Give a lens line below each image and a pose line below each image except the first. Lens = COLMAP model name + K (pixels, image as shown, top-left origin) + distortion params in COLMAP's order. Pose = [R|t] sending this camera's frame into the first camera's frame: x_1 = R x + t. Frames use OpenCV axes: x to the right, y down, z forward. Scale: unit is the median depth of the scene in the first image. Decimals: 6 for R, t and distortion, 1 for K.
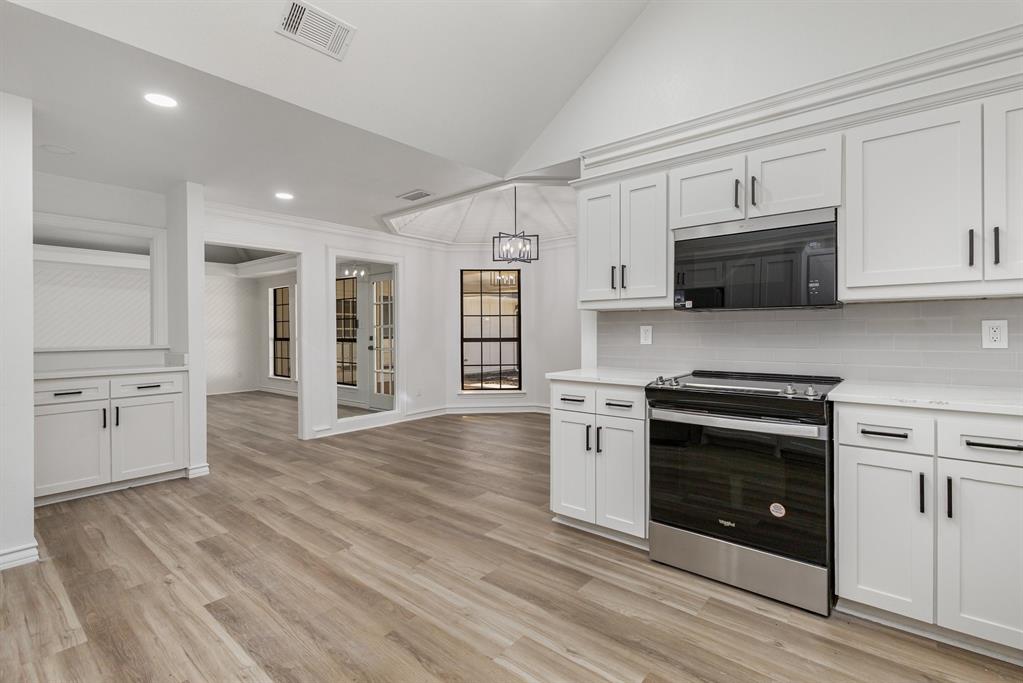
lens RADIAL K [[472.3, 0, 513.6], [0, 472.3, 334.1], [0, 0, 1]] dist [0.009059, -0.002803]
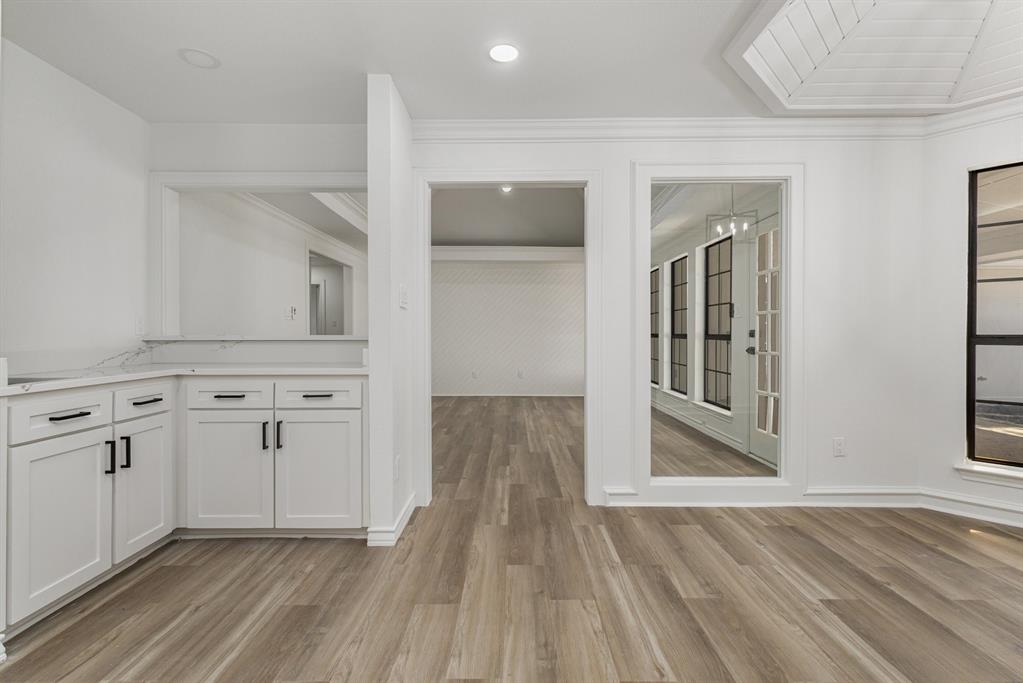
lens RADIAL K [[472.3, 0, 509.8], [0, 472.3, 338.2], [0, 0, 1]] dist [0.009059, -0.002803]
pose [[0.637045, 0.014414, -0.770692, -0.101751], [-0.008441, 0.999896, 0.011724, 0.023412], [0.770781, -0.000964, 0.637100, 0.932509]]
